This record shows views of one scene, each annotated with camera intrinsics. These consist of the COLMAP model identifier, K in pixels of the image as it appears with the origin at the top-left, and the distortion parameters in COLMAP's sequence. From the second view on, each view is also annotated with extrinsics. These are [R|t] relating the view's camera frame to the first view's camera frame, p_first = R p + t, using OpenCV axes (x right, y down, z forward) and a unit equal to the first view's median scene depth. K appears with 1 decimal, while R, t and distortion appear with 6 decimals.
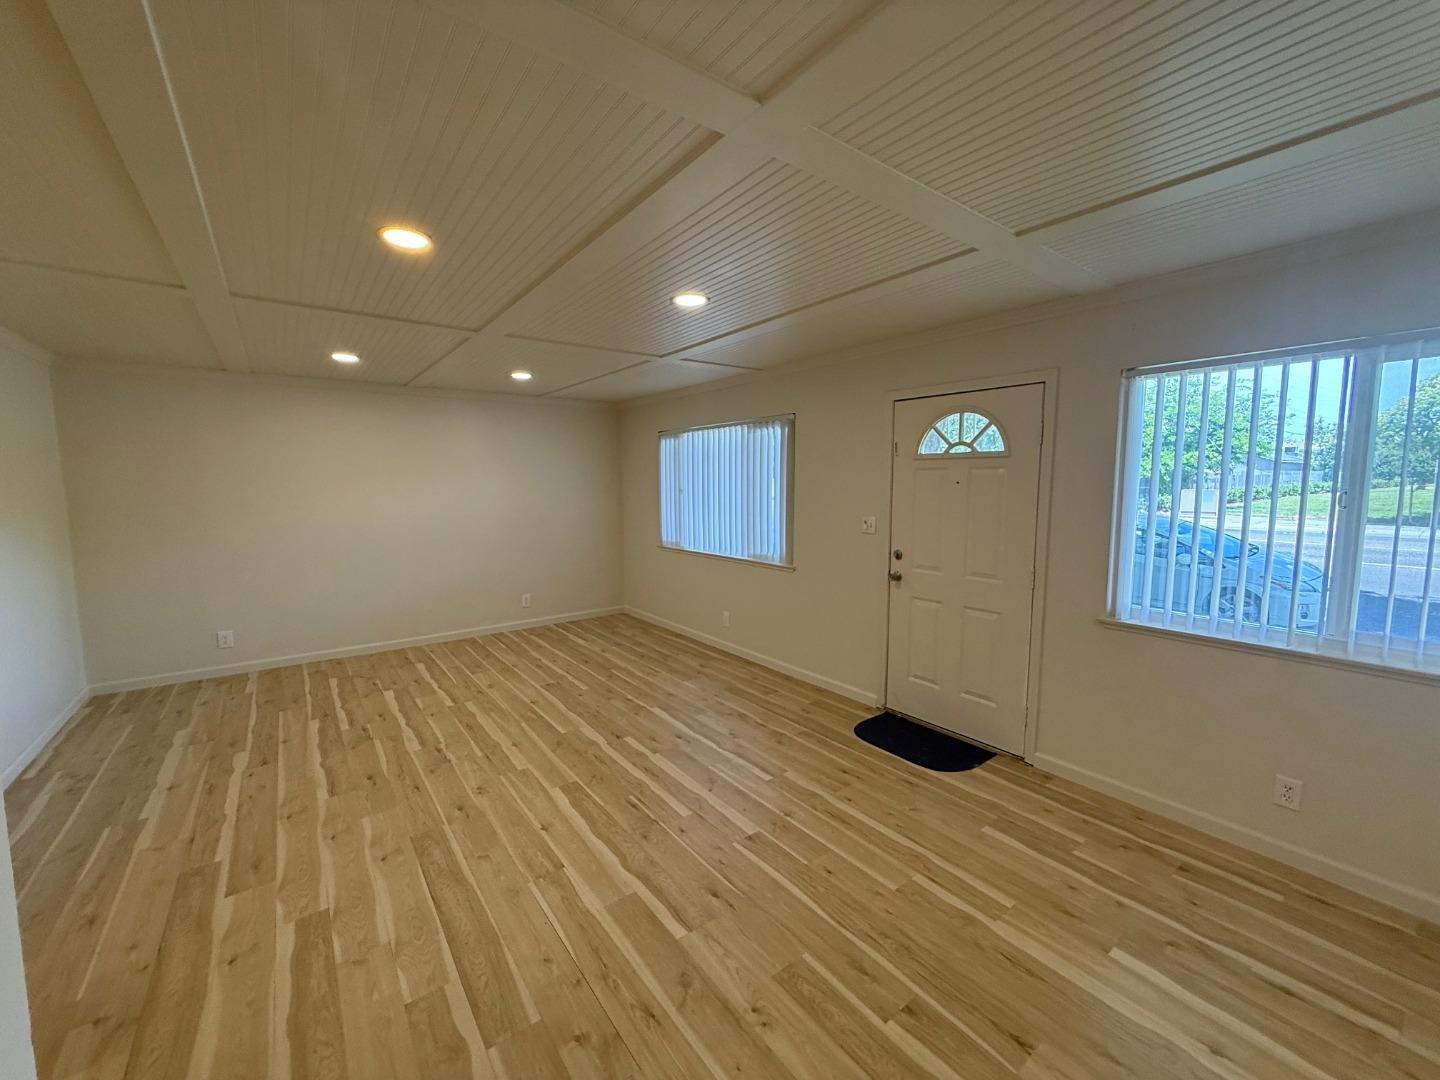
lens RADIAL K [[574.9, 0, 717.1], [0, 574.9, 538.3], [0, 0, 1]] dist [-0.000762, 0.001005]
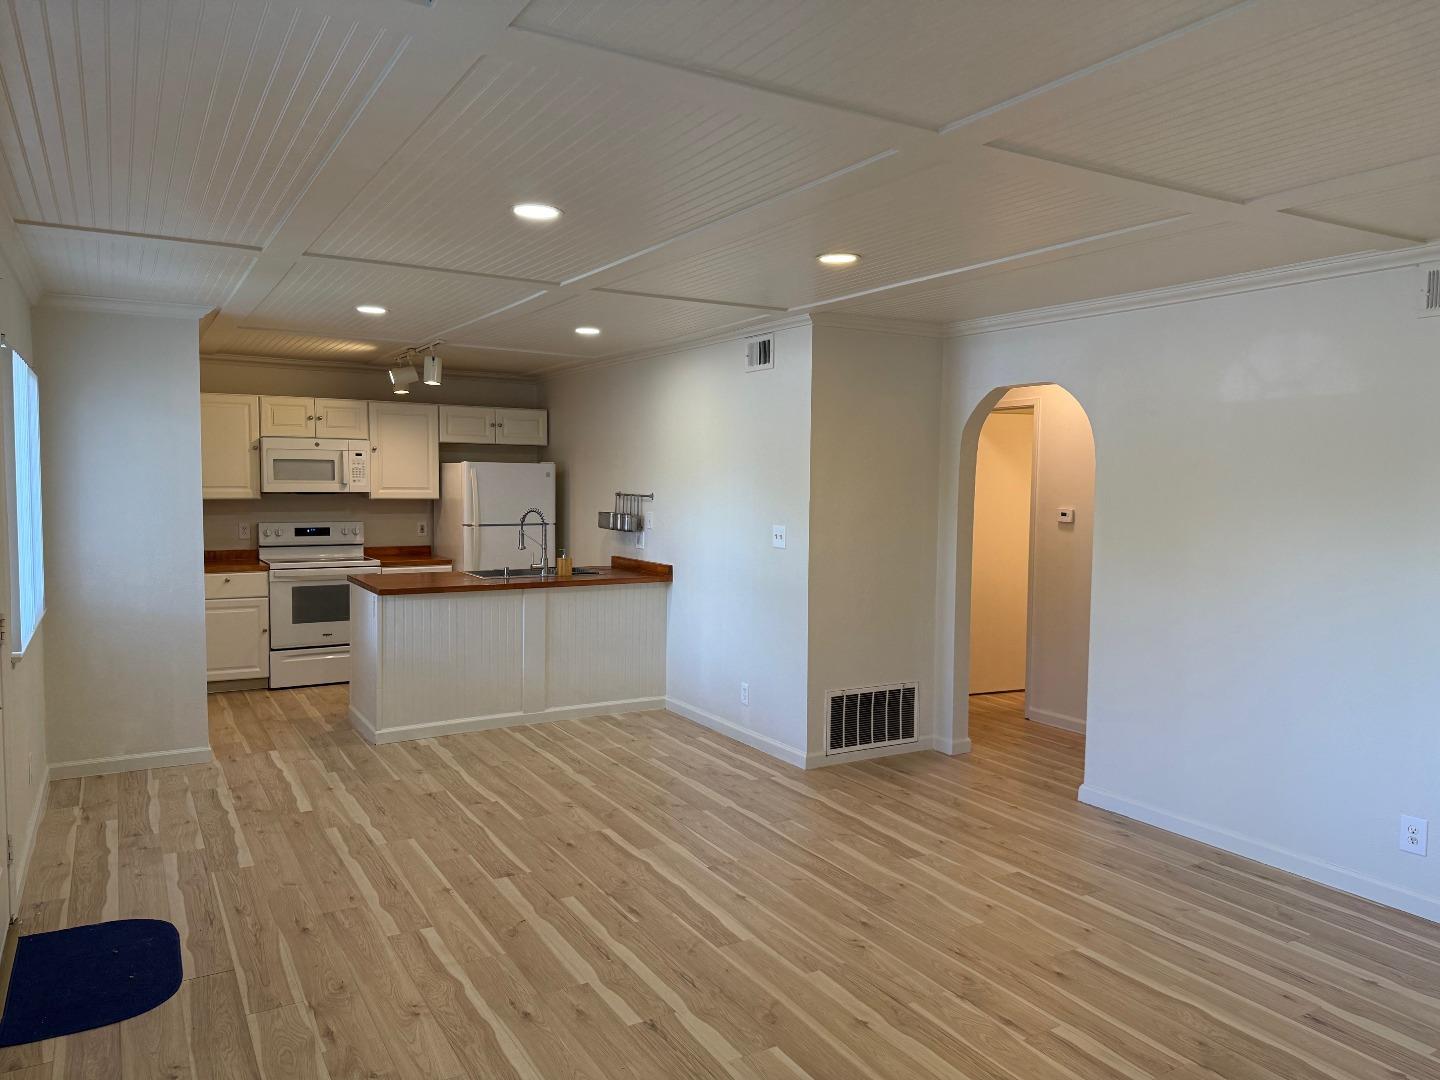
lens RADIAL K [[1008.2, 0, 715.6], [0, 1008.2, 542.8], [0, 0, 1]] dist [0.108831, -0.170549]
pose [[-0.993658, -0.013589, 0.111618, -0.318800], [0.004780, 0.986668, 0.162677, -0.183058], [-0.112341, 0.162179, -0.980346, 1.794053]]
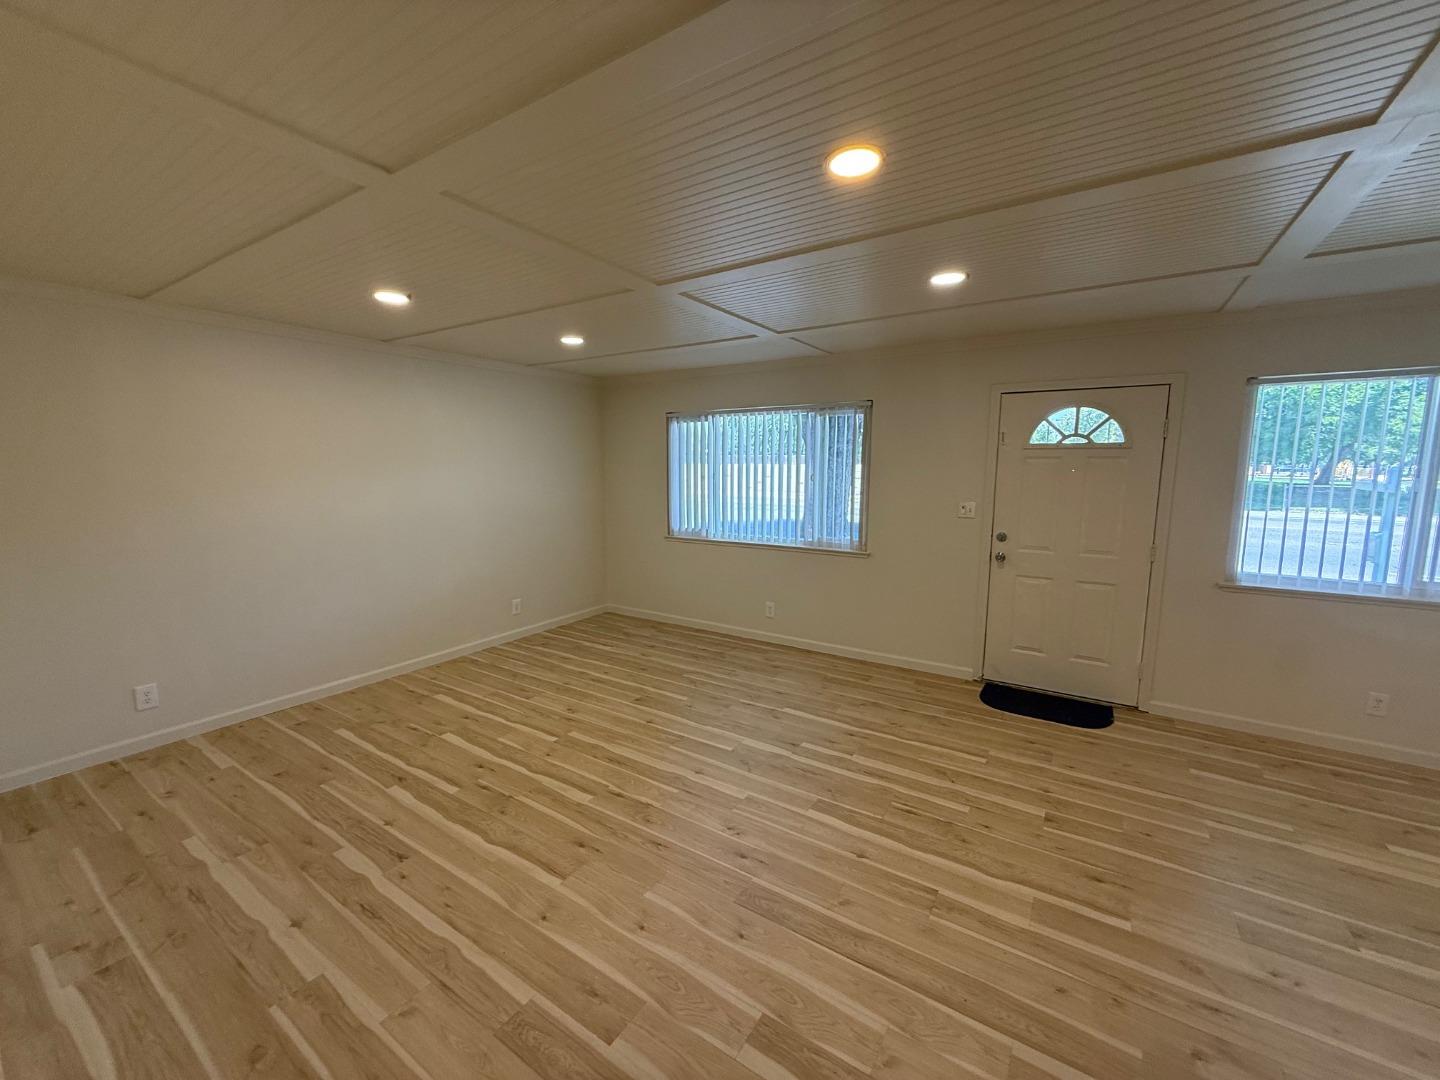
lens RADIAL K [[574.9, 0, 717.1], [0, 574.9, 538.3], [0, 0, 1]] dist [-0.000762, 0.001005]
pose [[0.940574, -0.036837, 0.337585, -0.602907], [0.027951, 0.999124, 0.031150, -0.018911], [-0.338436, -0.019863, 0.940780, 0.182879]]
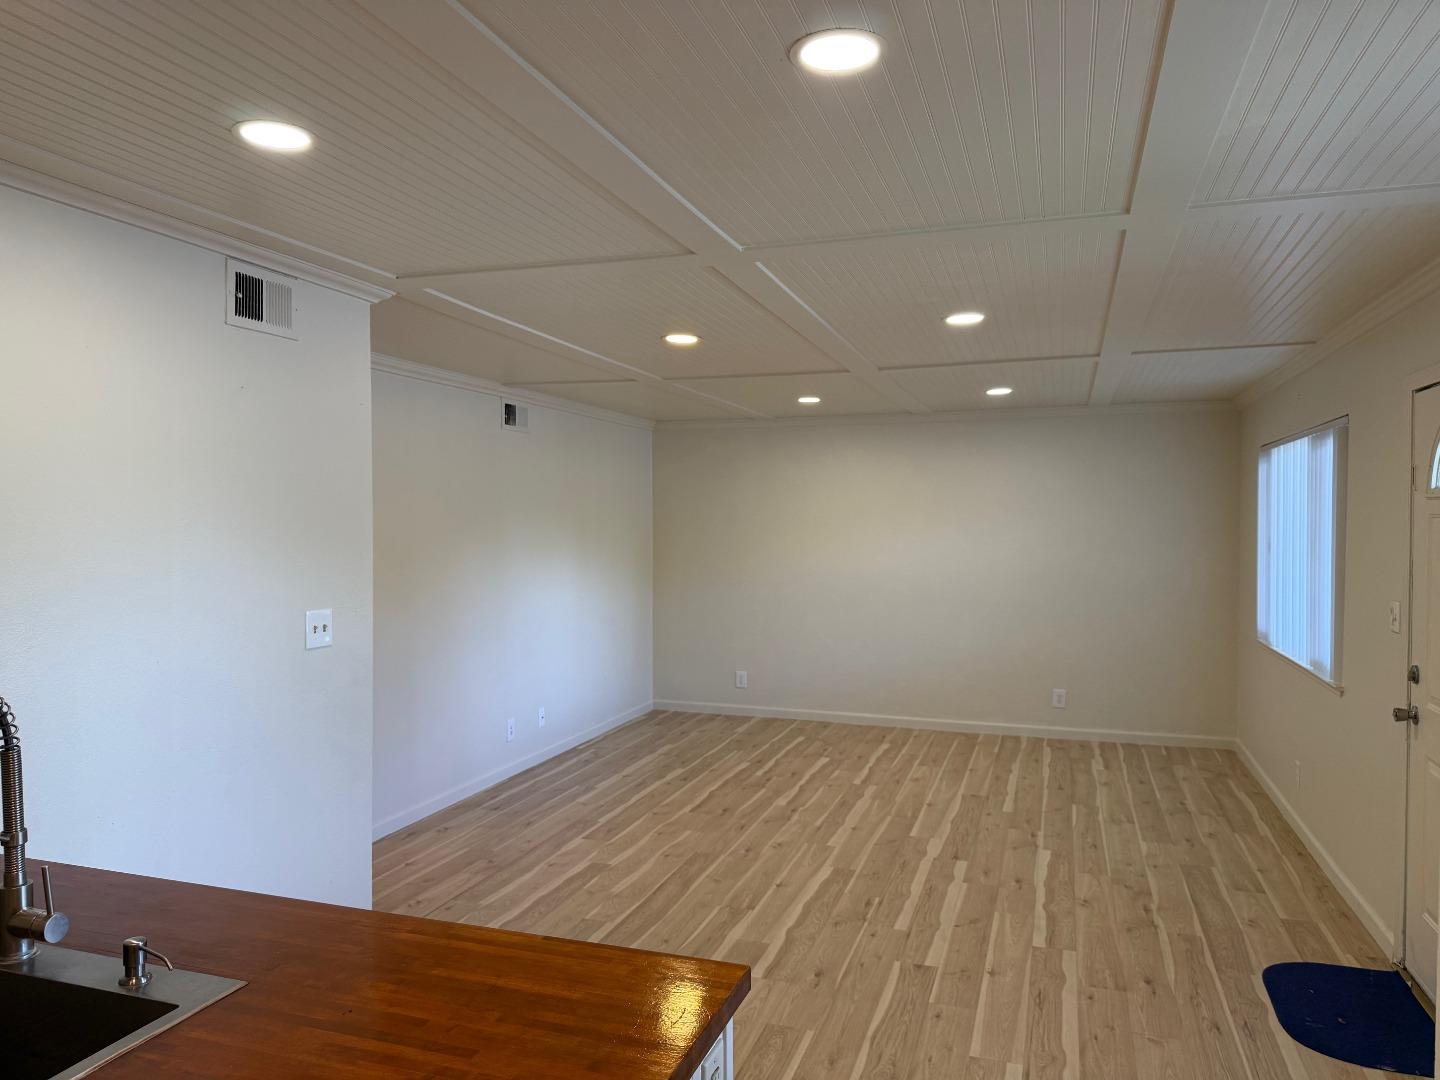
lens RADIAL K [[1018.5, 0, 709.0], [0, 1018.5, 543.7], [0, 0, 1]] dist [0.032292, -0.044144]
pose [[0.558851, 0.024289, -0.828913, 0.800213], [-0.085062, 0.995978, -0.028163, -0.010682], [0.824894, 0.086248, 0.558669, -0.088652]]
